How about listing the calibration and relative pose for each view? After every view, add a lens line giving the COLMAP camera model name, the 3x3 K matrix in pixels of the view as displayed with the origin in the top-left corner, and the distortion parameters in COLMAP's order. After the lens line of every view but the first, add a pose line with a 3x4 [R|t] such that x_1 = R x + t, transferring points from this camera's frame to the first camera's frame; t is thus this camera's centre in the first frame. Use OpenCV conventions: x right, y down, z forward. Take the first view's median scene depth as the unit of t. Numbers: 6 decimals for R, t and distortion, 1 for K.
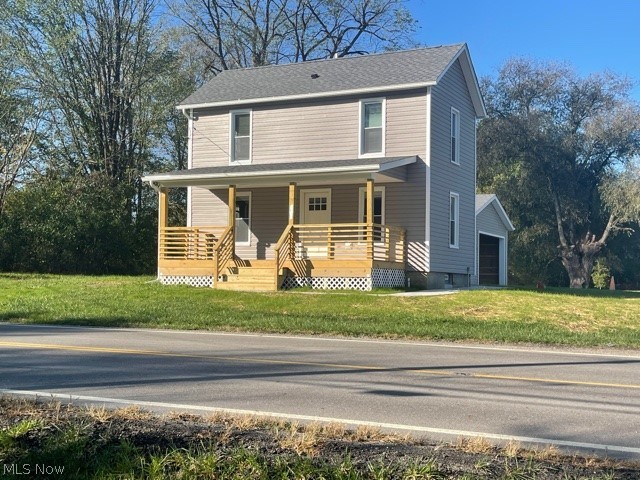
lens RADIAL K [[863.6, 0, 323.0], [0, 863.6, 243.2], [0, 0, 1]] dist [0.142043, 0.000000]
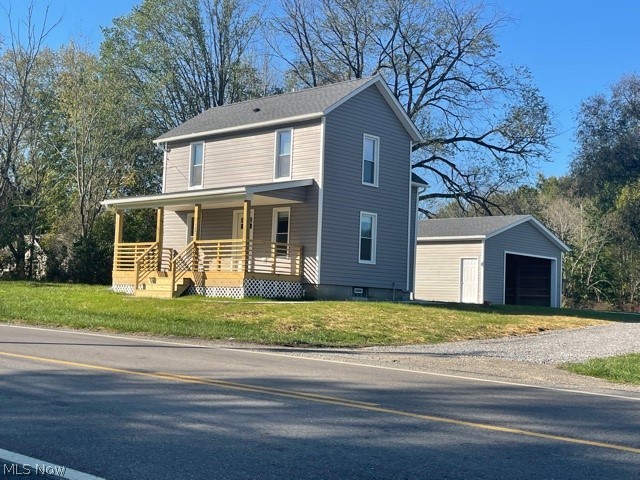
lens RADIAL K [[863.6, 0, 320.7], [0, 863.6, 235.7], [0, 0, 1]] dist [0.142043, 0.000000]
pose [[0.956298, -0.000152, -0.292394, 0.434699], [-0.010970, 0.999277, -0.036396, 0.011065], [0.292188, 0.038013, 0.955605, -0.046550]]
